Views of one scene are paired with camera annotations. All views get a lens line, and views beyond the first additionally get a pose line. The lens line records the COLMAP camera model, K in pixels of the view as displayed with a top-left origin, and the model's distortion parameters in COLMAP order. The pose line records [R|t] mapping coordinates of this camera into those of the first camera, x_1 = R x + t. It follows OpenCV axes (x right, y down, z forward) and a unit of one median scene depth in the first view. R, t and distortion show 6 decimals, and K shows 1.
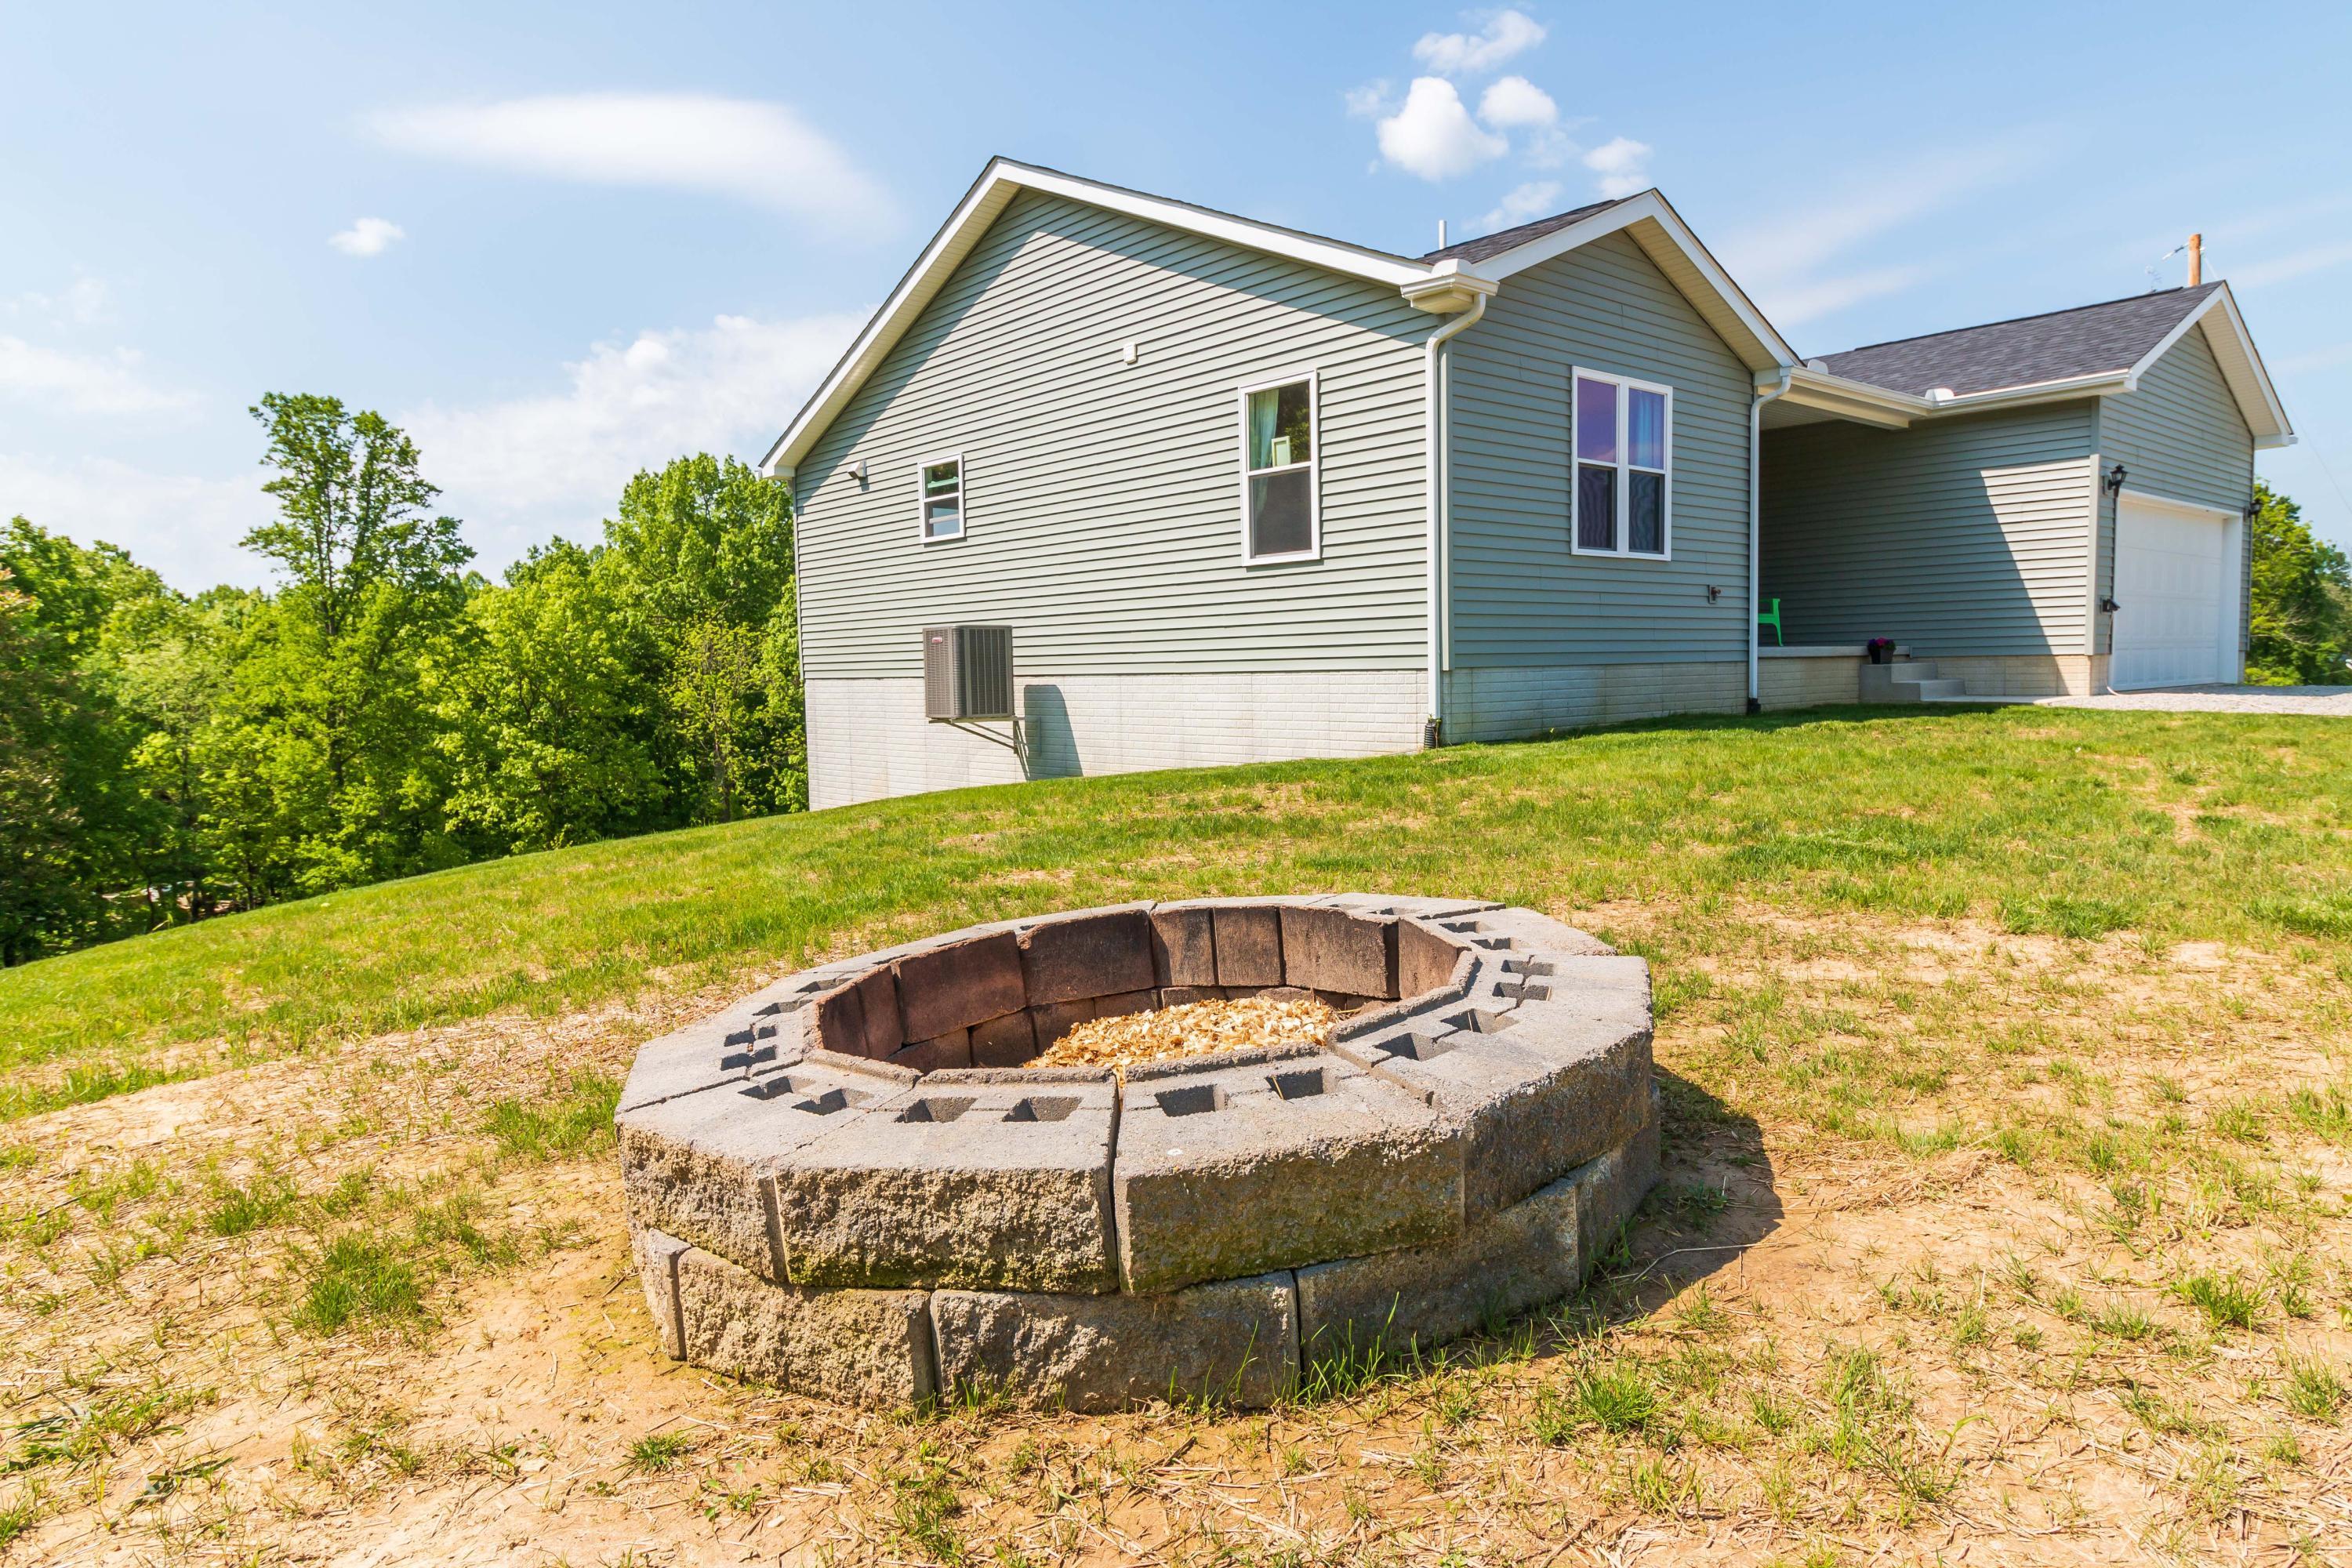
lens RADIAL K [[1469.0, 0, 1175.8], [0, 1469.0, 787.8], [0, 0, 1]] dist [-0.020551, -0.002580]
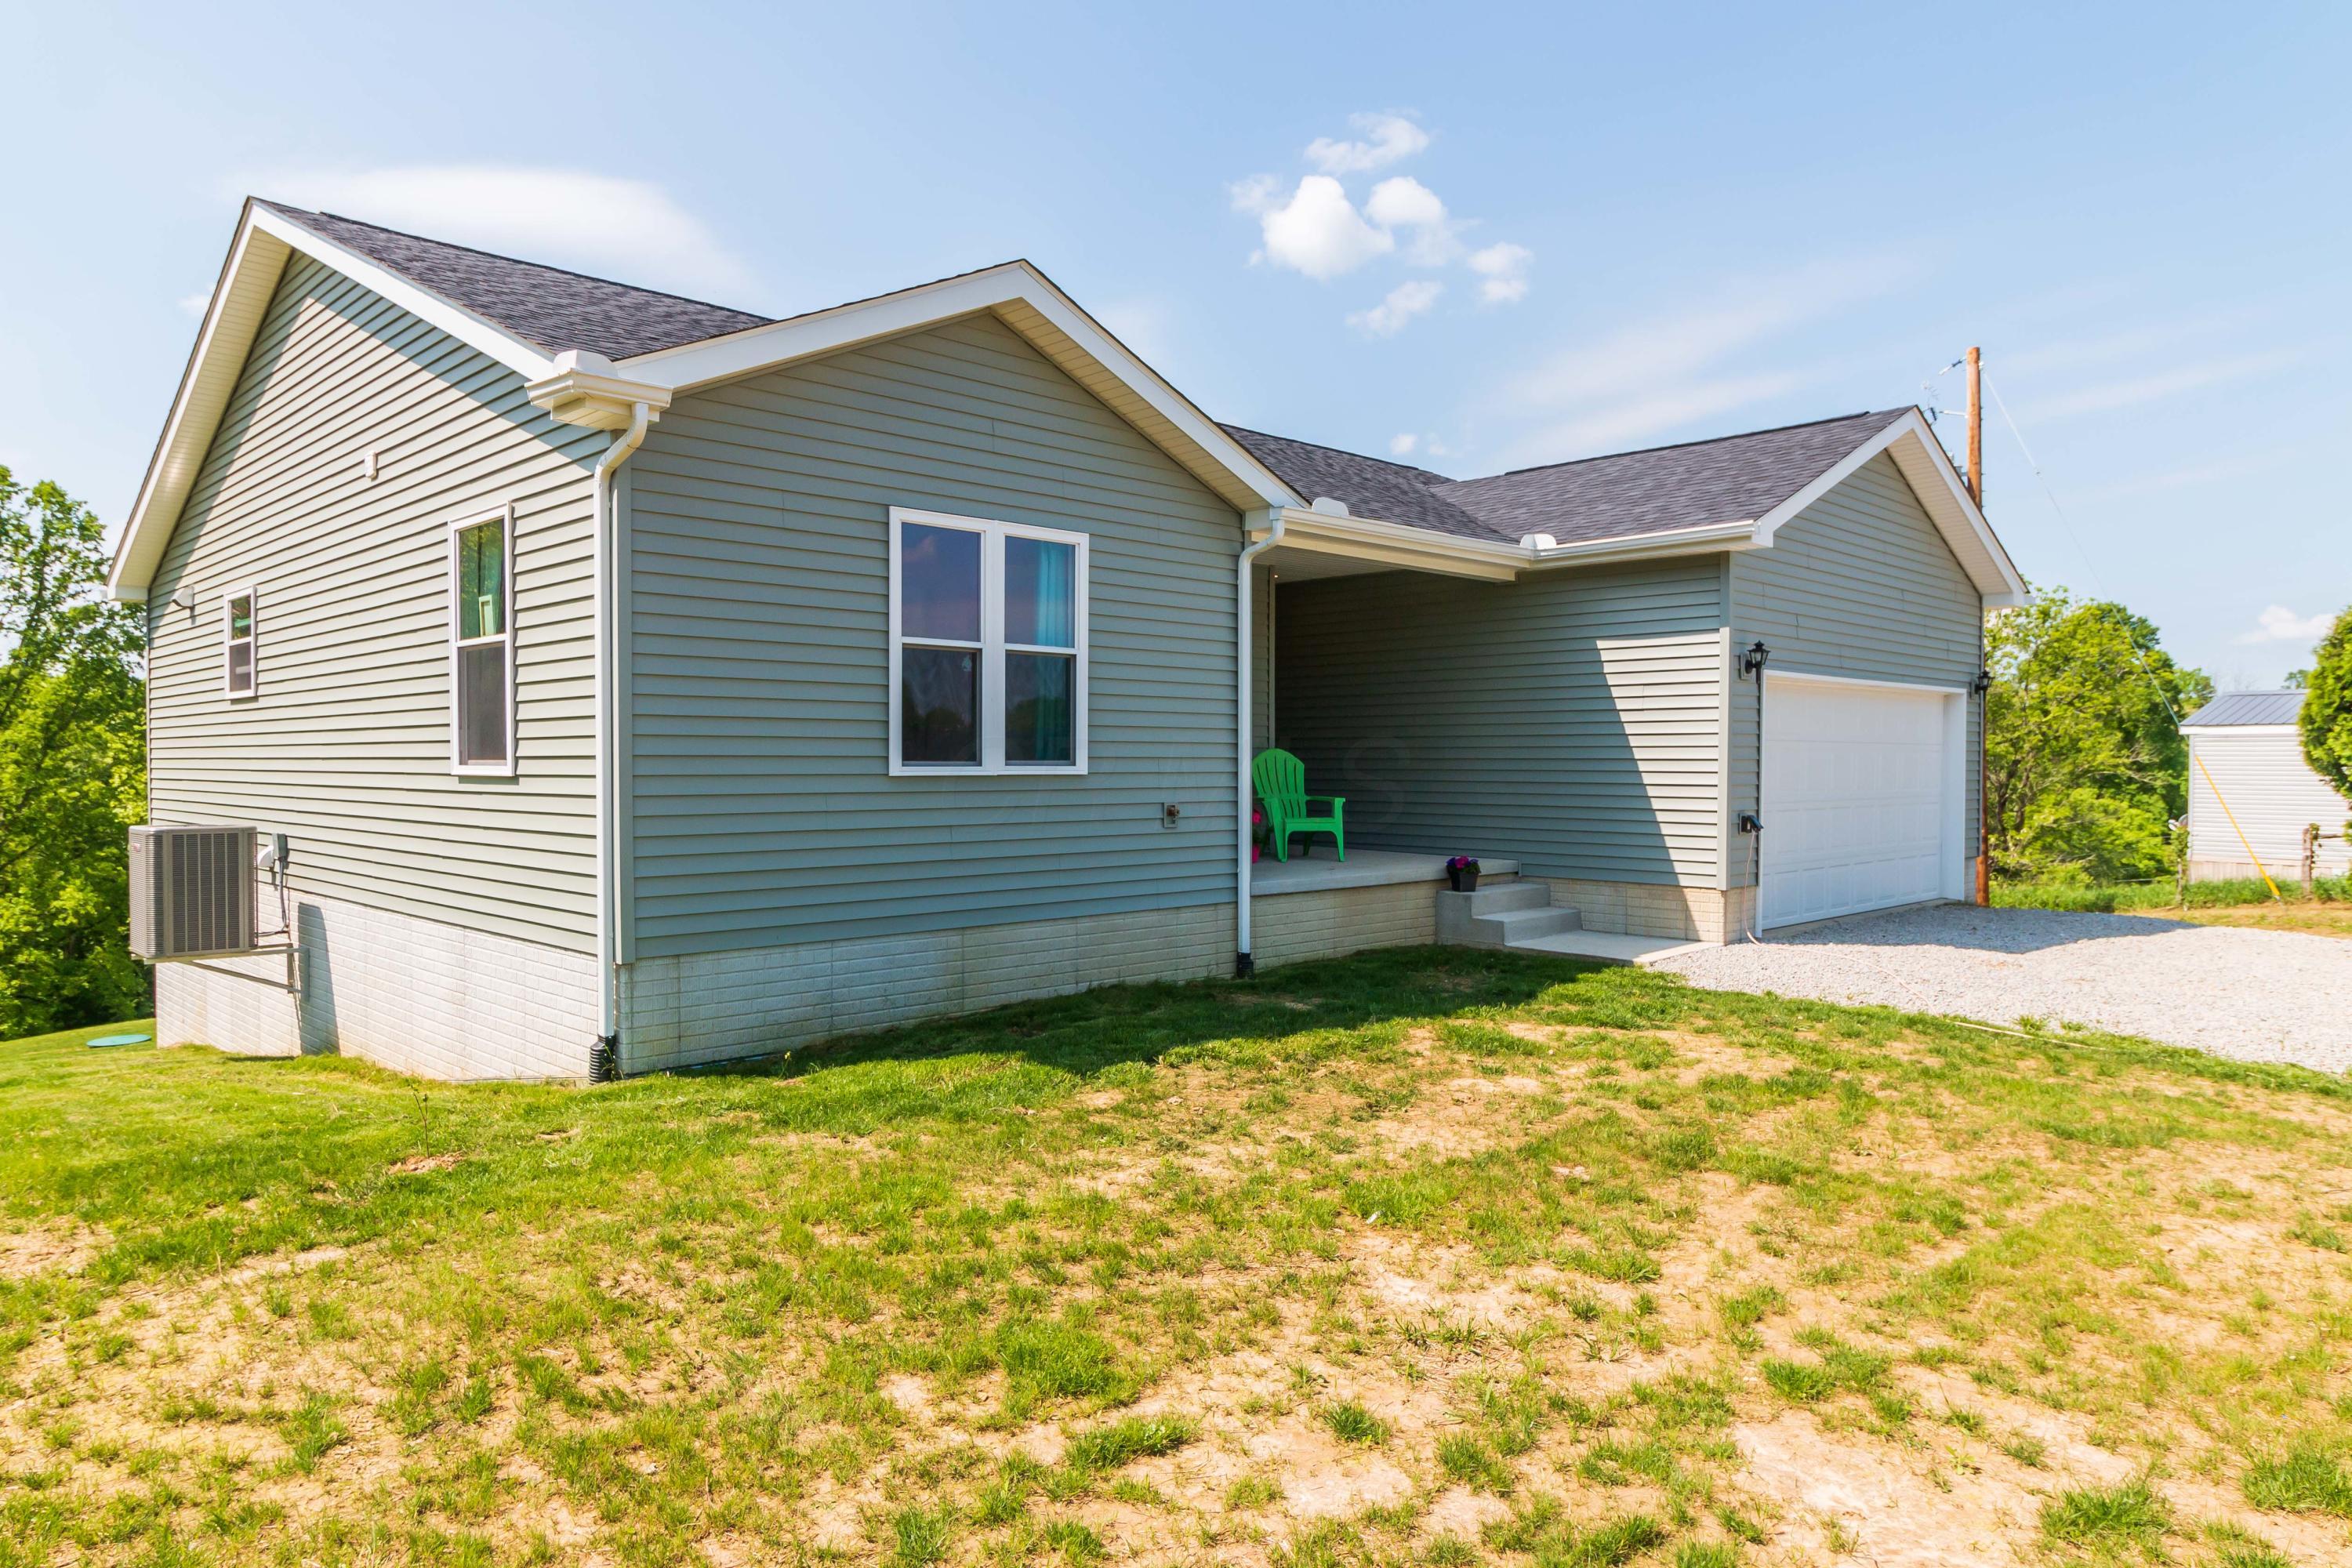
lens RADIAL K [[1469.0, 0, 1172.5], [0, 1469.0, 775.3], [0, 0, 1]] dist [-0.020551, -0.002580]
pose [[0.998854, 0.021562, 0.042730, 0.303992], [-0.018862, 0.997859, -0.062616, -0.096080], [-0.043989, 0.061739, 0.997123, 0.247752]]
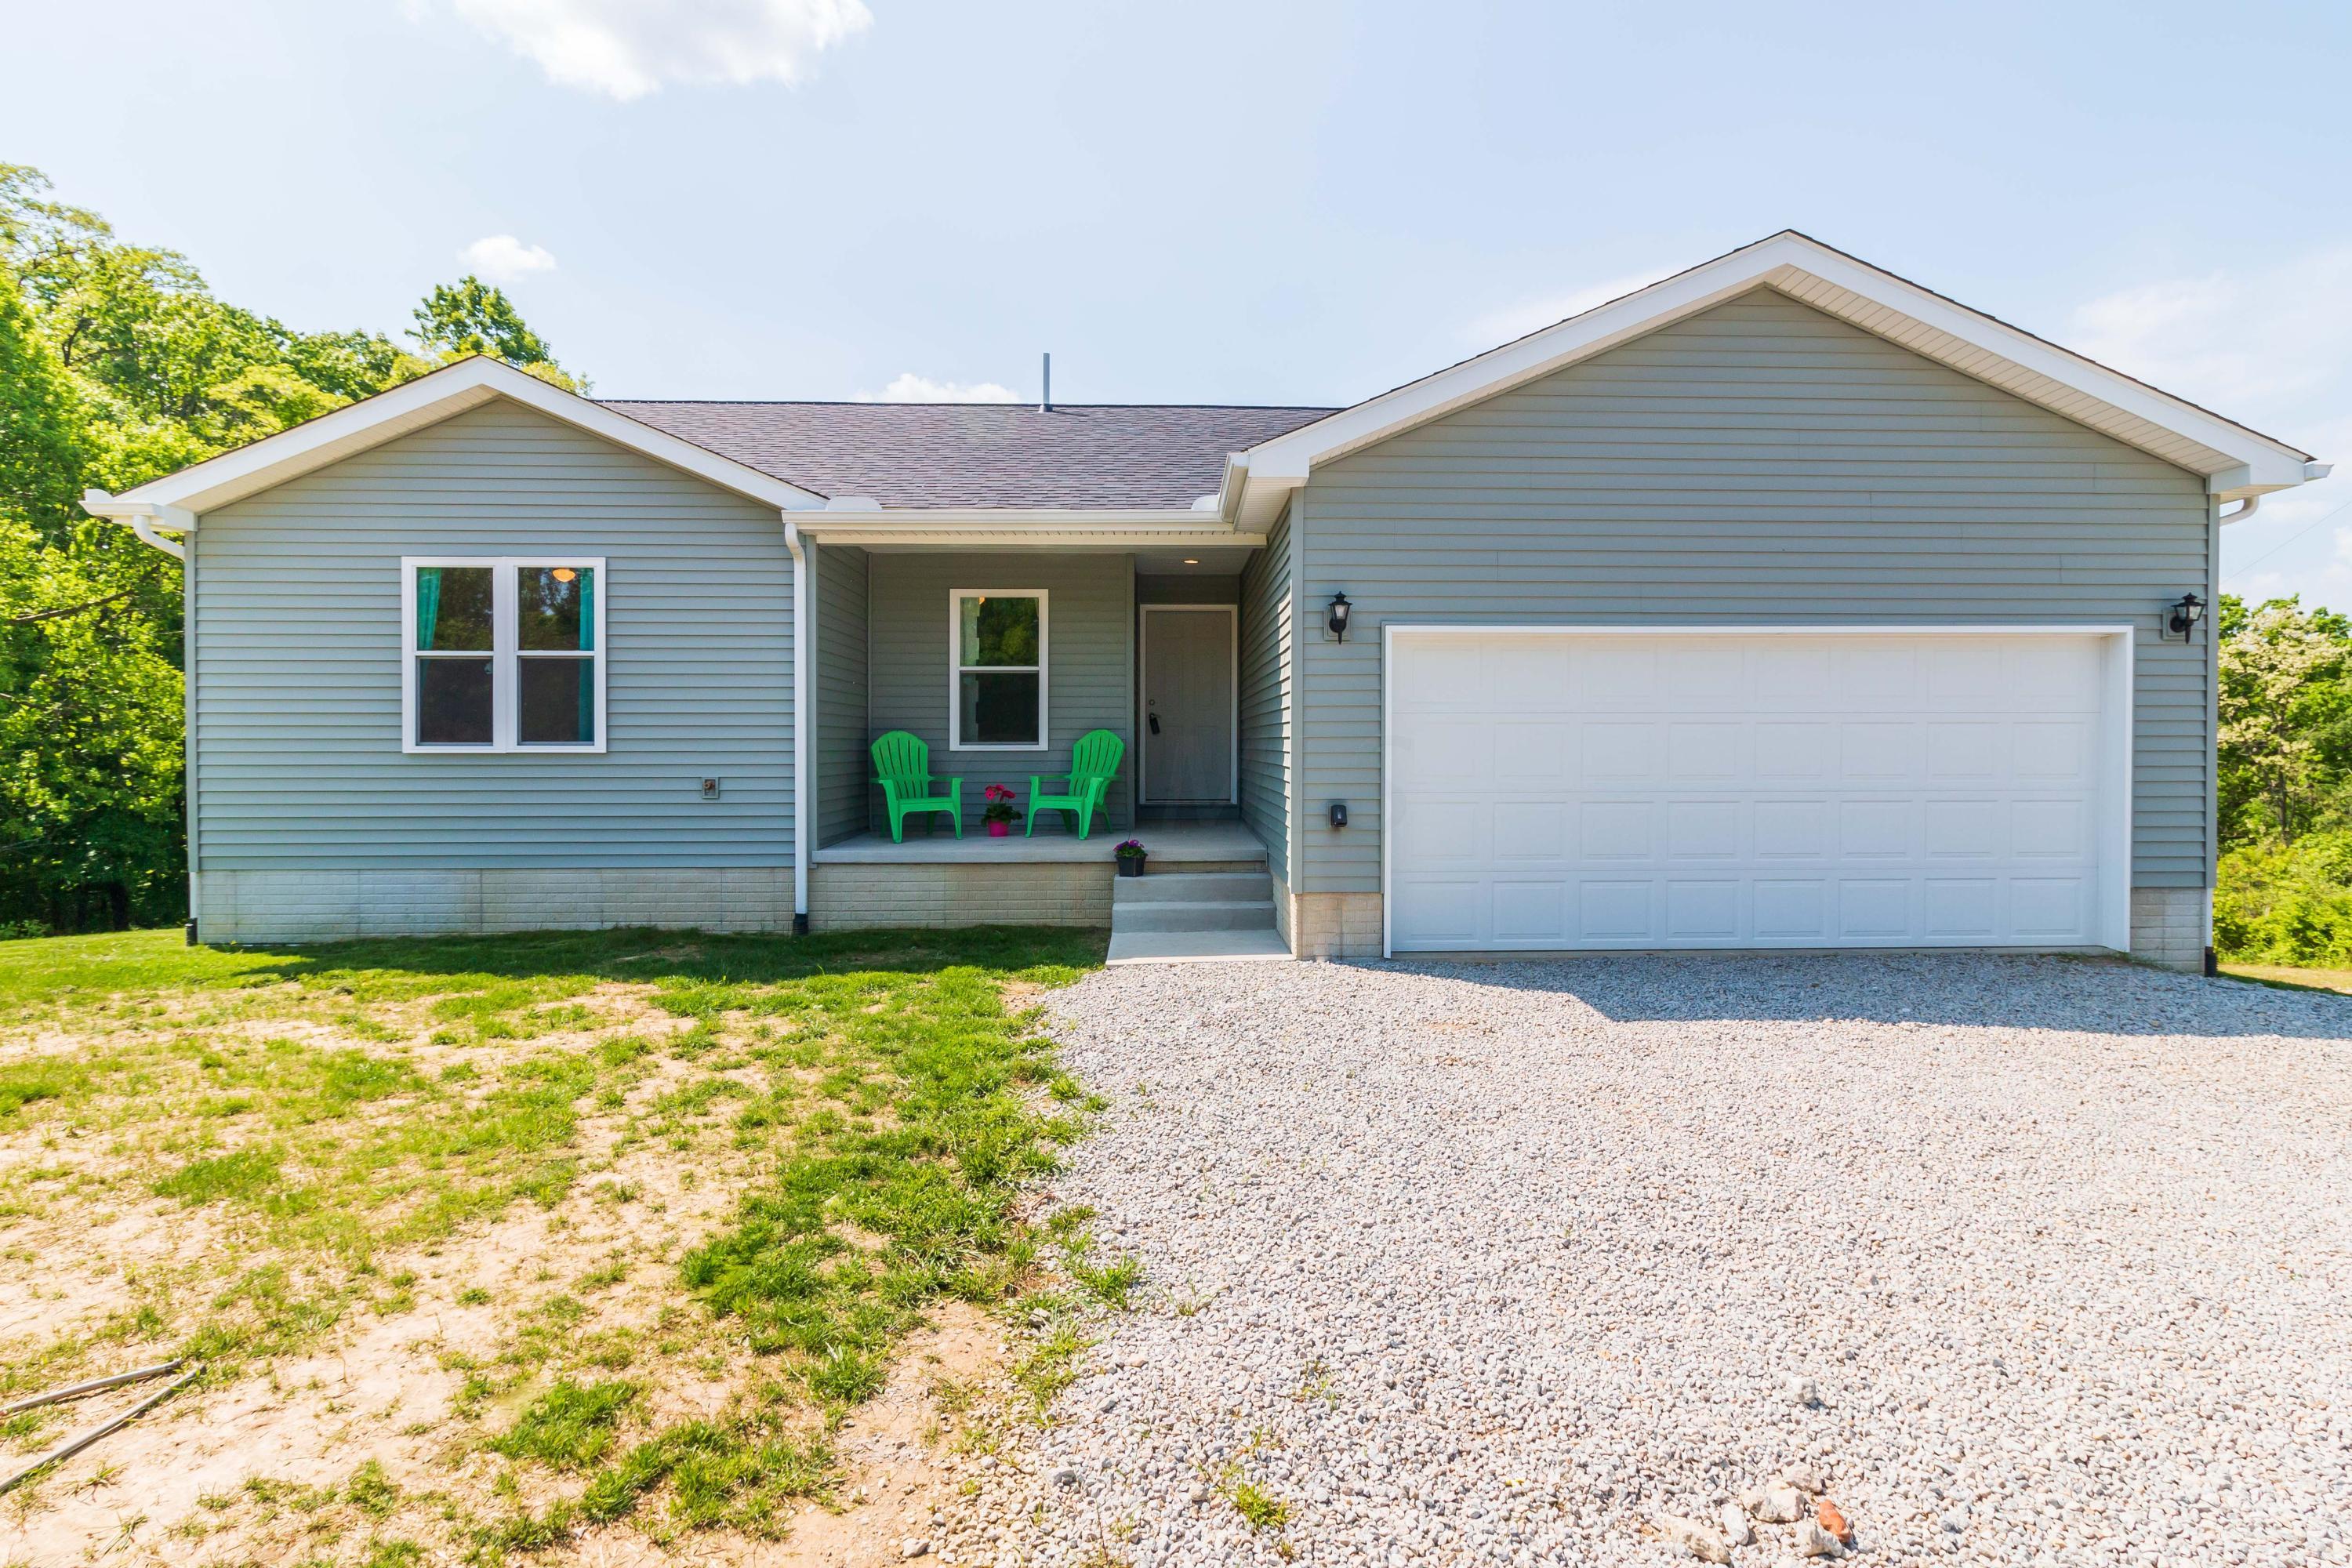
lens RADIAL K [[1201.9, 0, 1156.7], [0, 1201.9, 750.1], [0, 0, 1]] dist [0.003830, -0.000806]
pose [[0.783719, 0.015672, -0.620918, 0.918346], [-0.061329, 0.996749, -0.052252, -0.121428], [0.618080, 0.079031, 0.782132, 0.559303]]
